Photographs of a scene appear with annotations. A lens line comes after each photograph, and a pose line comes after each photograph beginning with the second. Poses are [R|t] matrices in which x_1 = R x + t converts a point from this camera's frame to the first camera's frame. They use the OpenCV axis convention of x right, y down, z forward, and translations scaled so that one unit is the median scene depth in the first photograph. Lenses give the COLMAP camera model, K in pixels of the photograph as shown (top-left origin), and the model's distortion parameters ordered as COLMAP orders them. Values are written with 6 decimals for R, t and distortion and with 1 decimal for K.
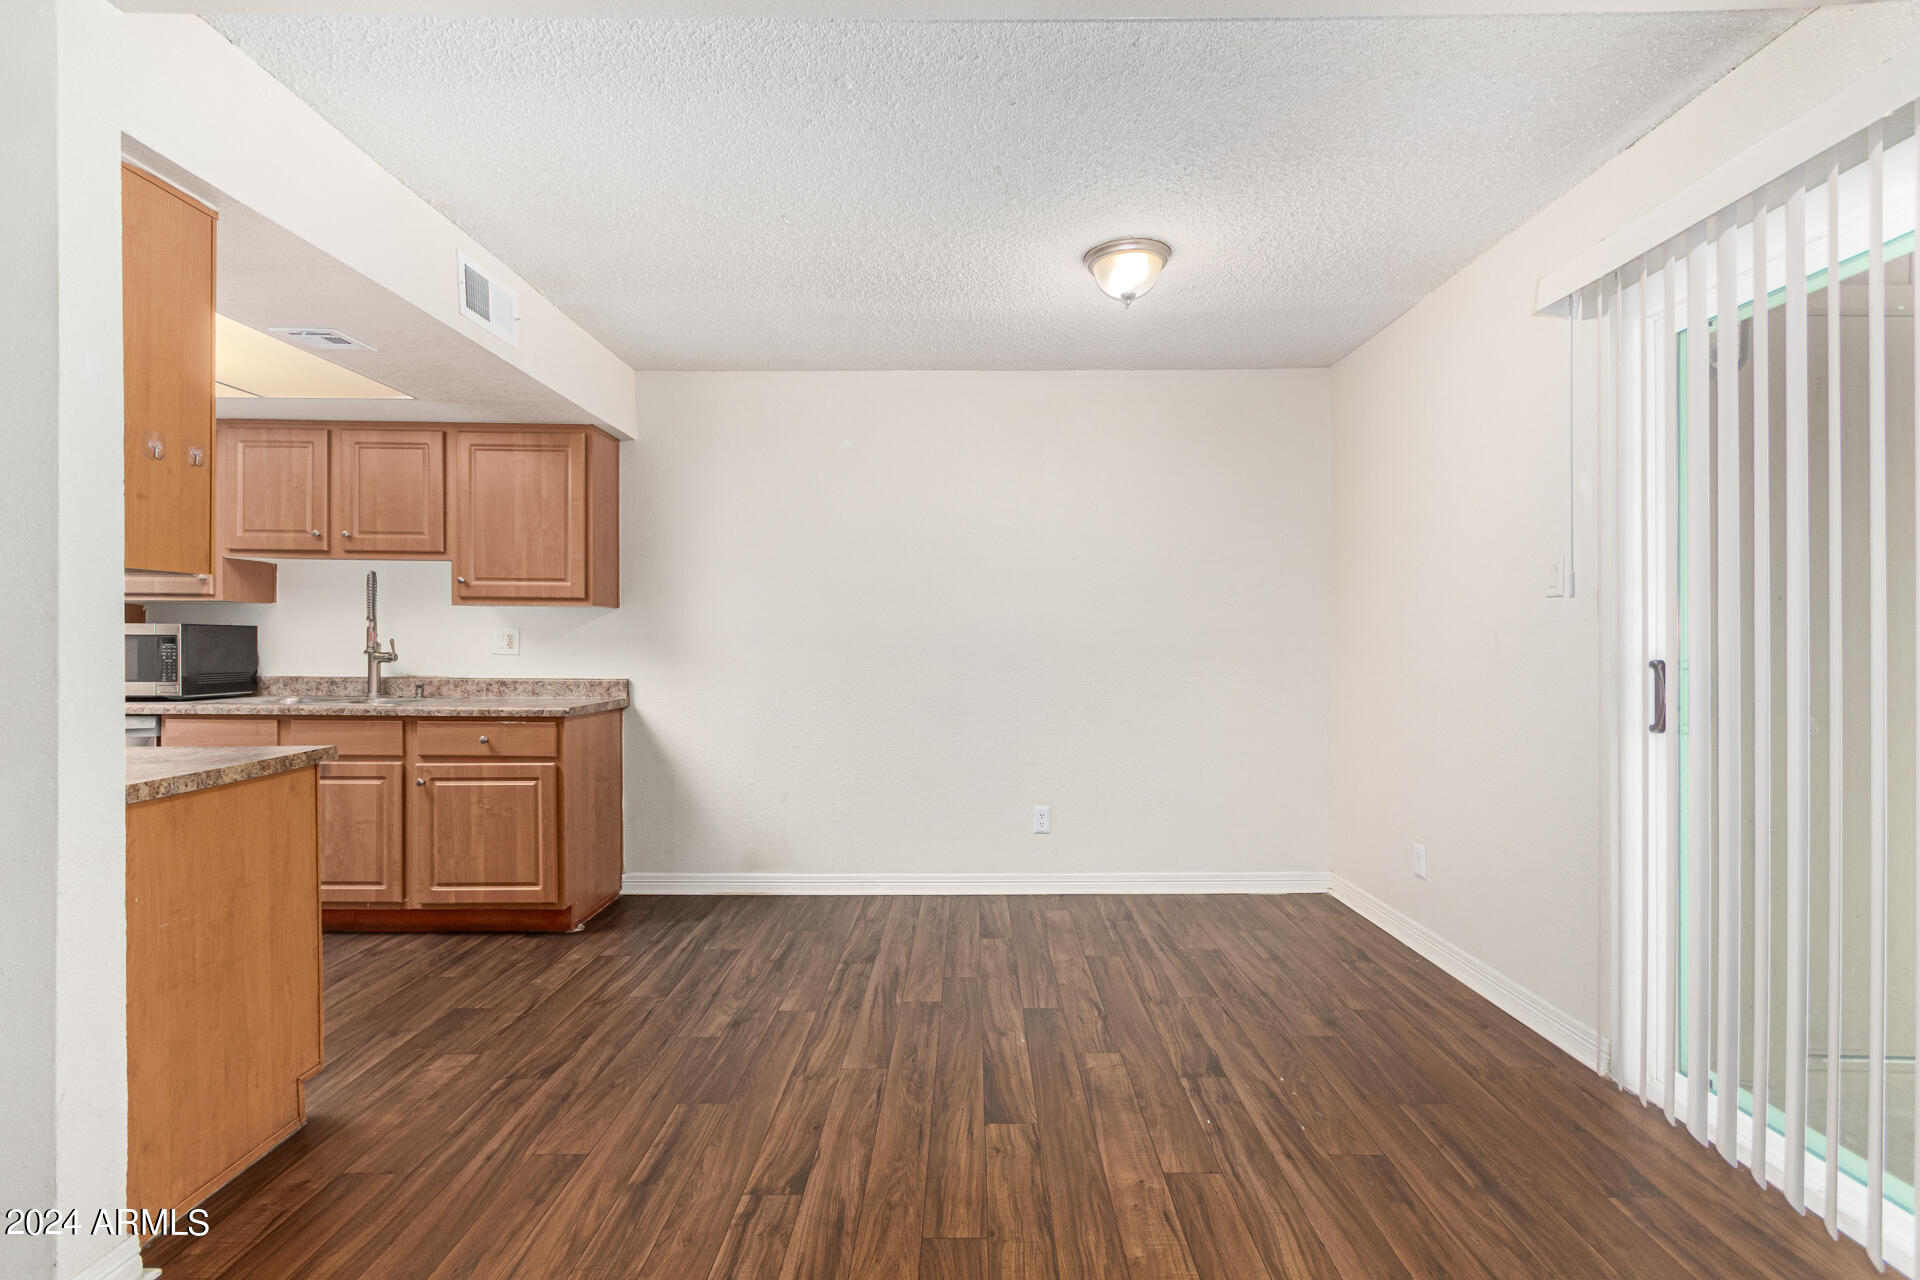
lens RADIAL K [[901.8, 0, 971.3], [0, 901.8, 670.6], [0, 0, 1]] dist [0.000739, 0.002608]
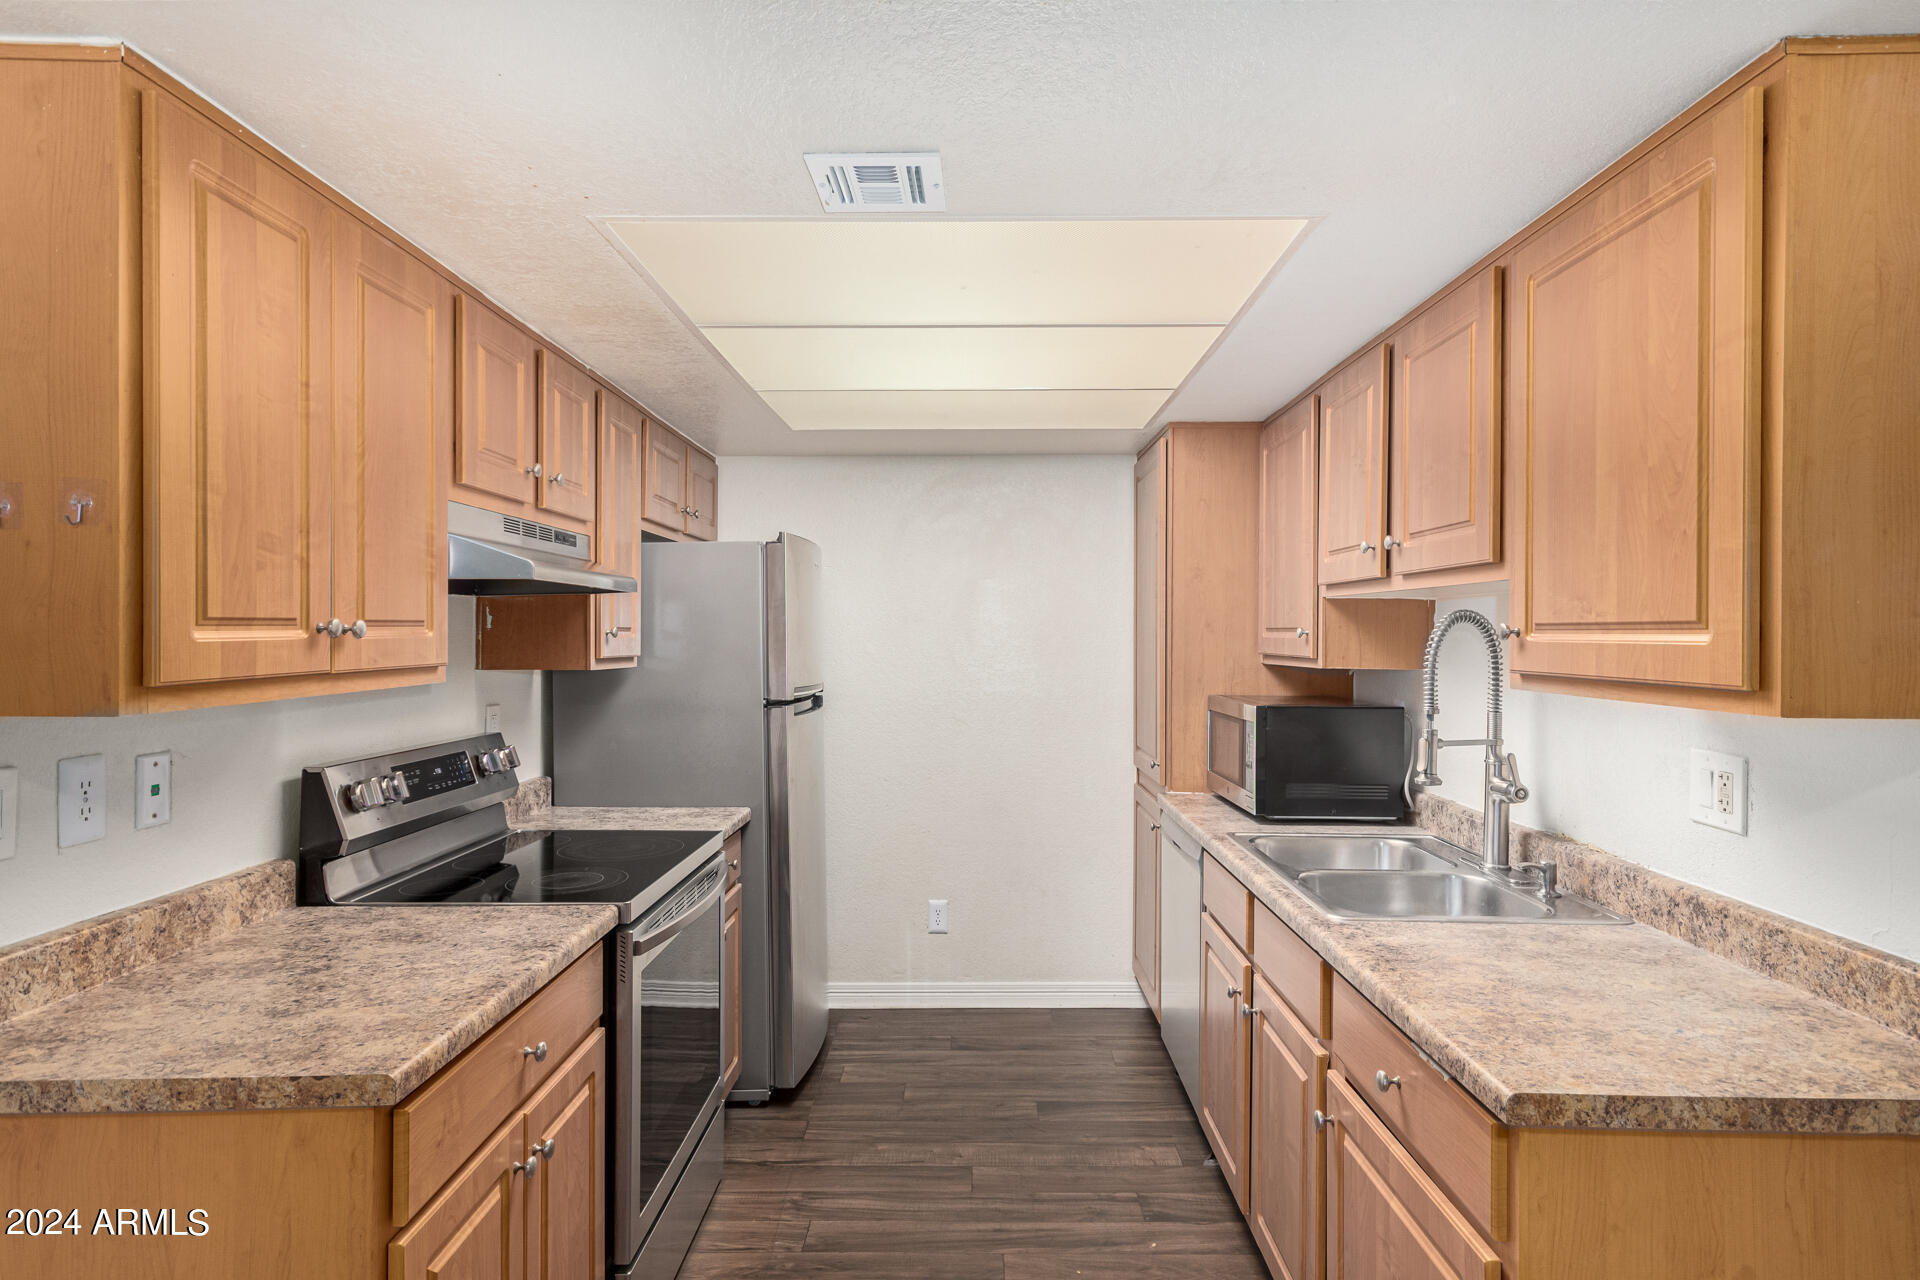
lens RADIAL K [[1057.1, 0, 963.3], [0, 1057.1, 638.0], [0, 0, 1]] dist [0.007101, 0.005235]
pose [[-0.009691, -0.007512, -0.999925, -0.094873], [-0.037485, 0.999272, -0.007144, -0.078074], [0.999250, 0.037413, -0.009966, 0.705902]]
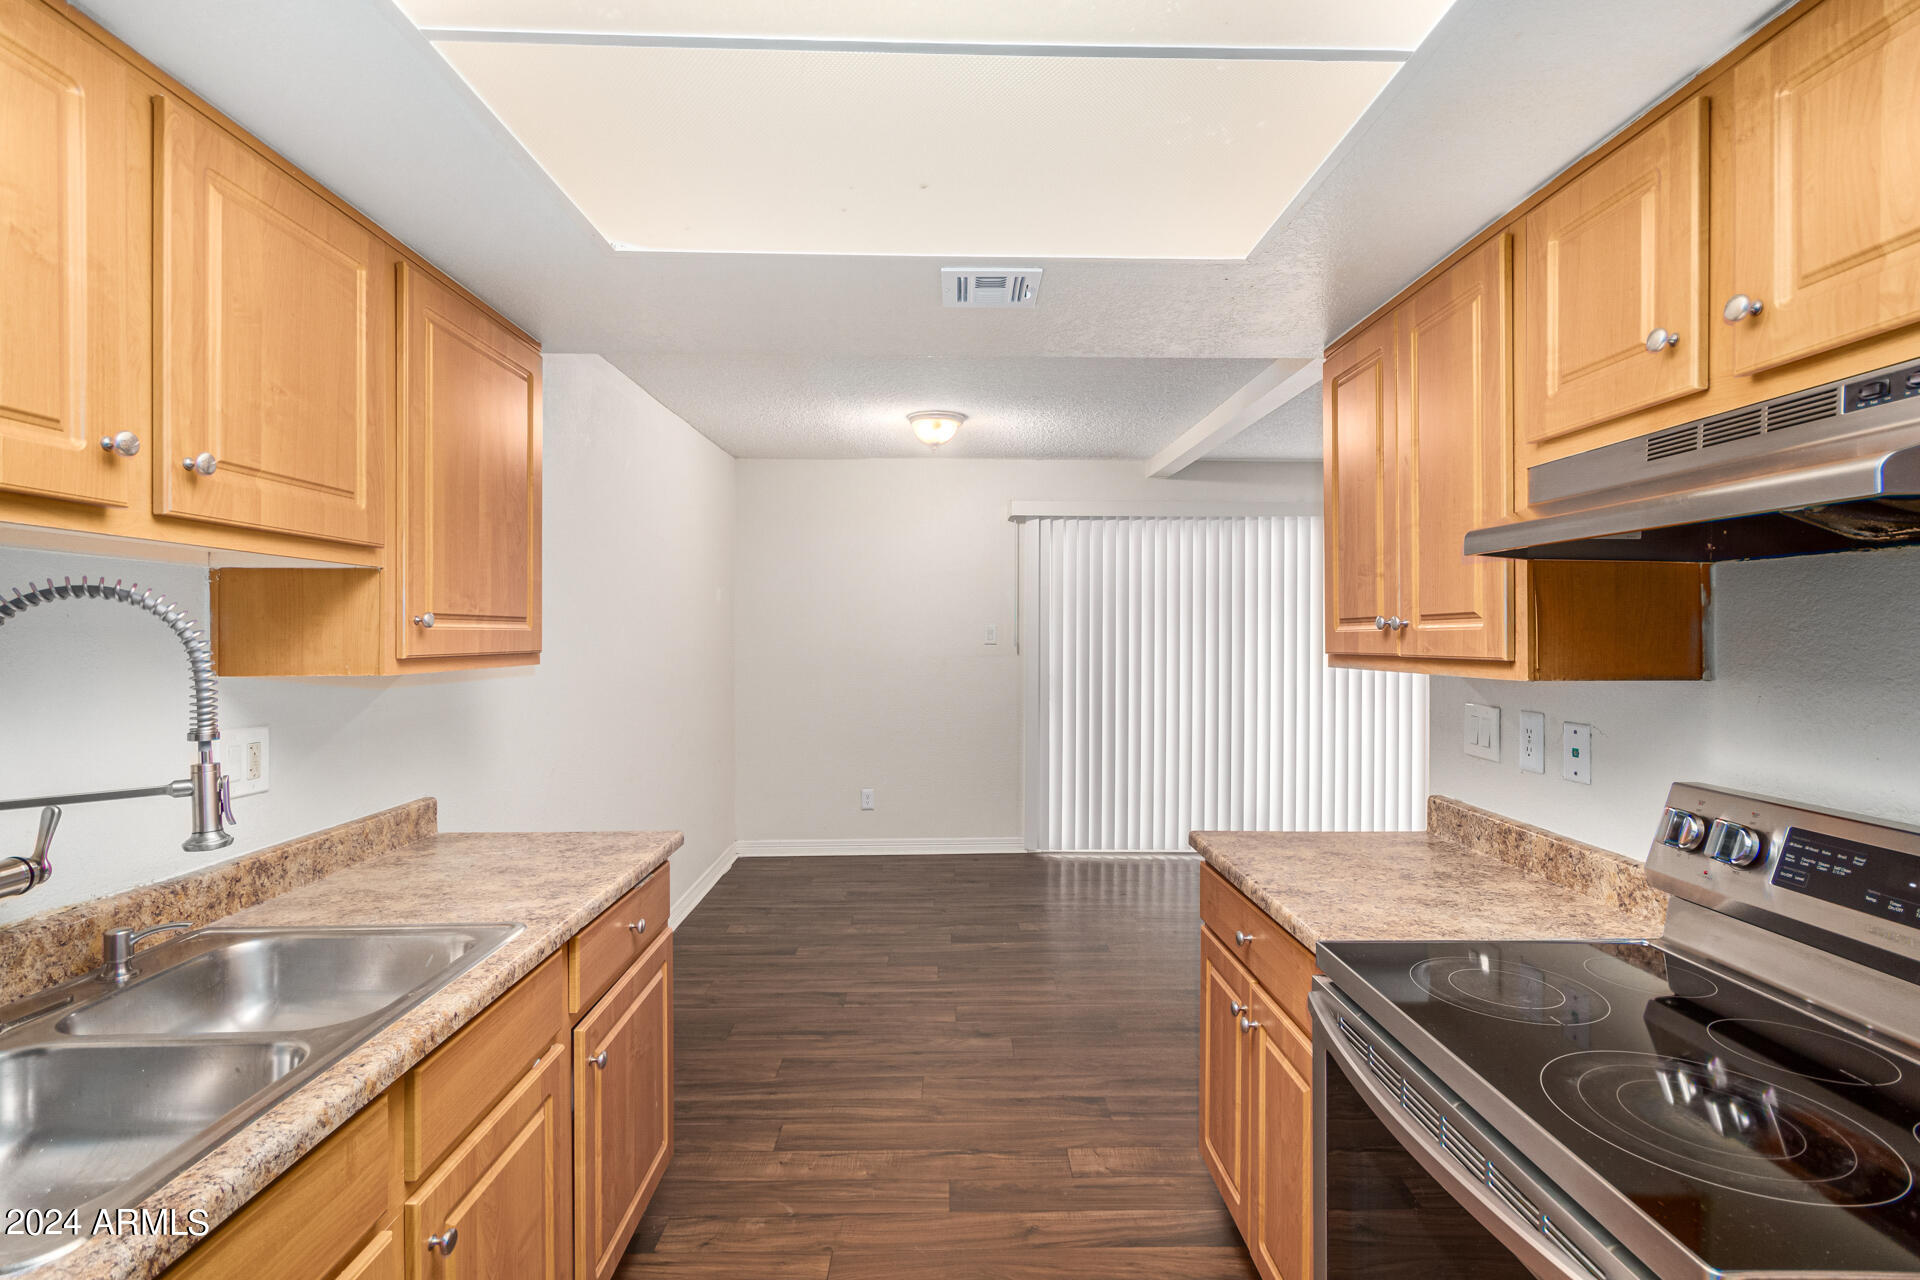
lens RADIAL K [[901.8, 0, 990.3], [0, 901.8, 643.0], [0, 0, 1]] dist [0.000739, 0.002608]
pose [[-0.049911, -0.021240, 0.998528, -0.924275], [0.032806, 0.999199, 0.022894, -0.082670], [-0.998215, 0.033900, -0.049174, 0.692654]]
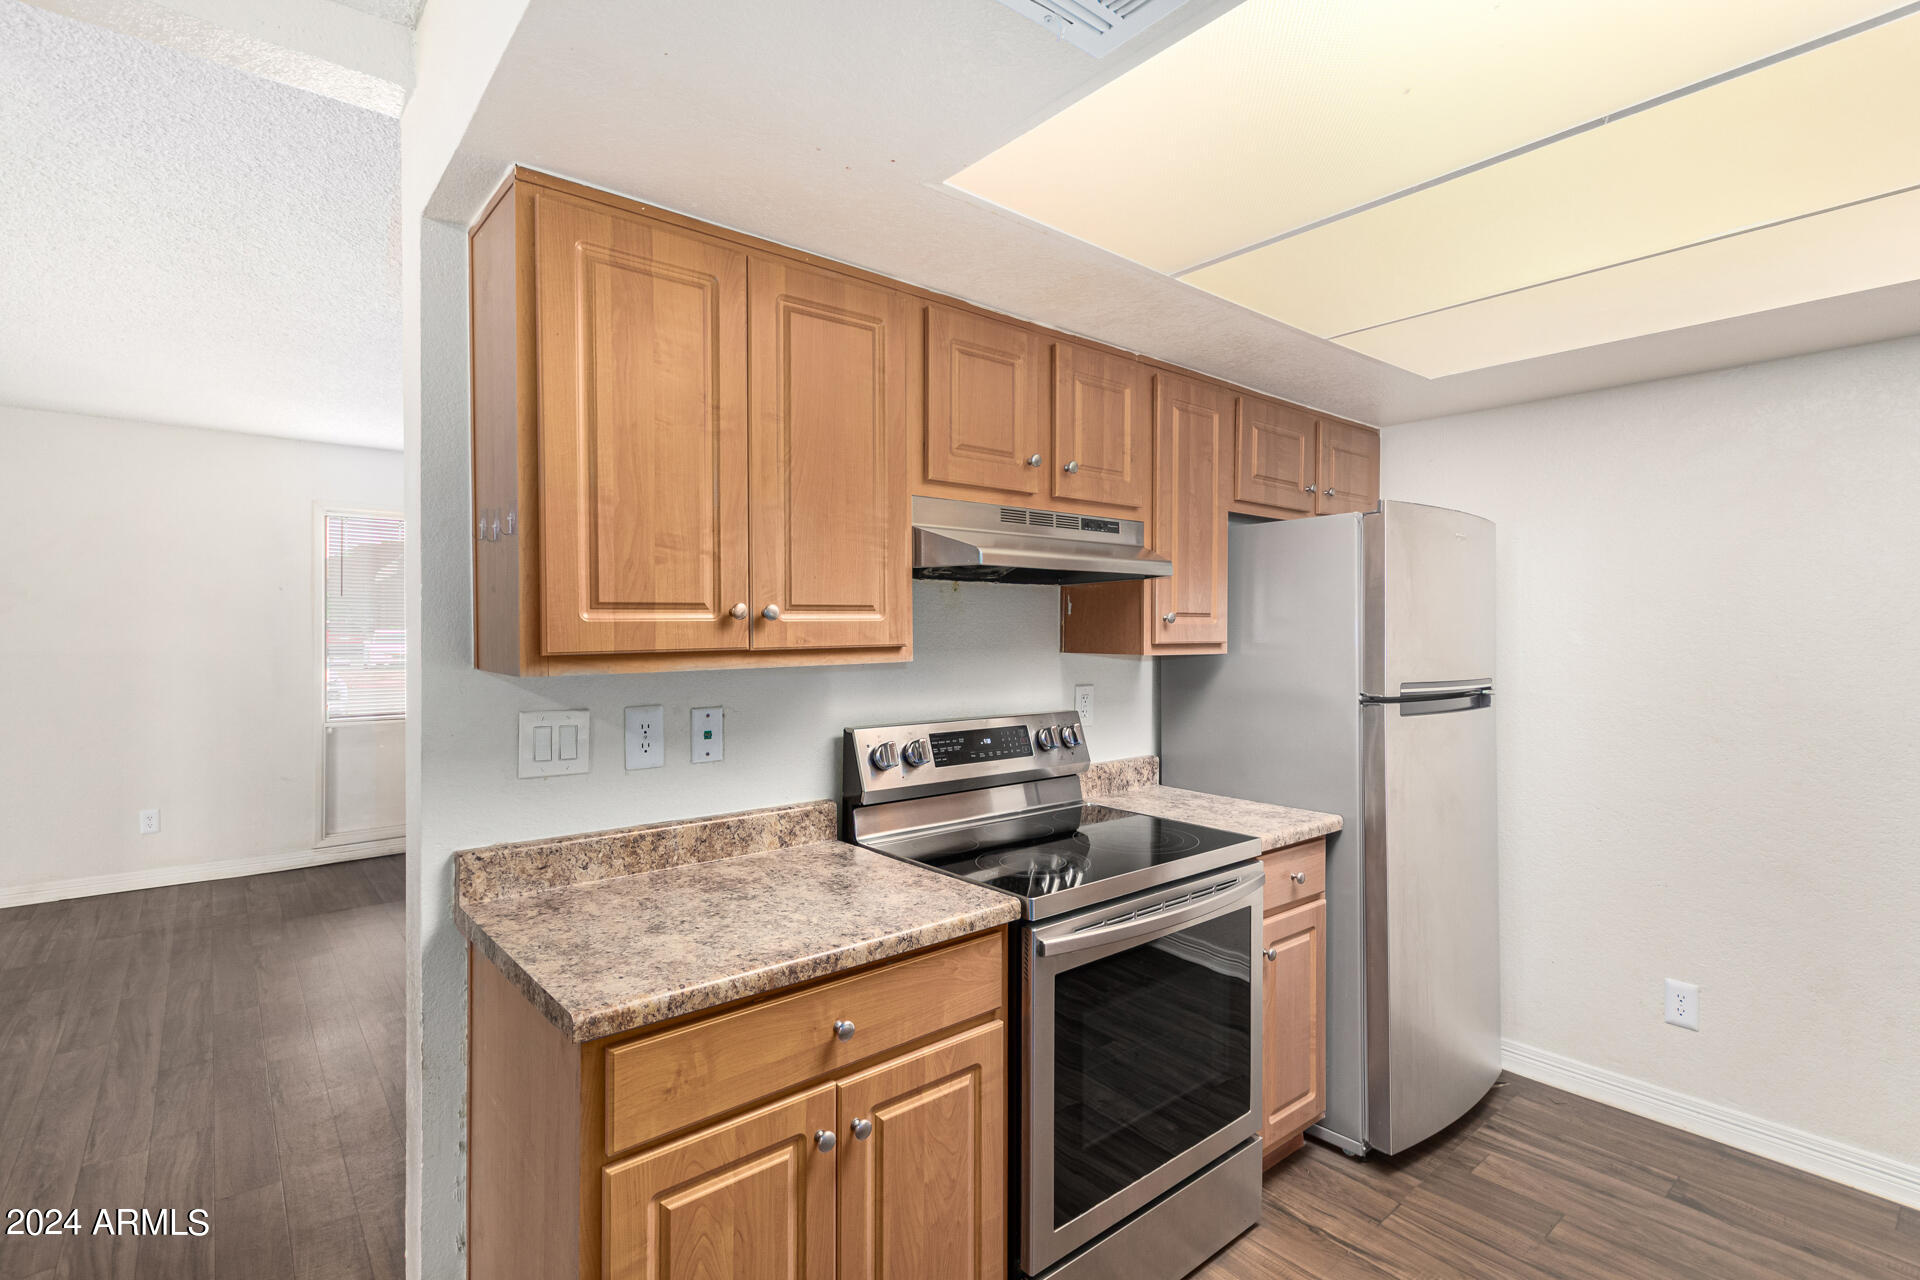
lens RADIAL K [[901.8, 0, 963.5], [0, 901.8, 635.2], [0, 0, 1]] dist [0.000739, 0.002608]
pose [[-0.768875, -0.003931, -0.639387, -0.307772], [-0.031636, 0.998990, 0.031901, -0.081065], [0.638616, 0.044755, -0.768223, 0.831664]]
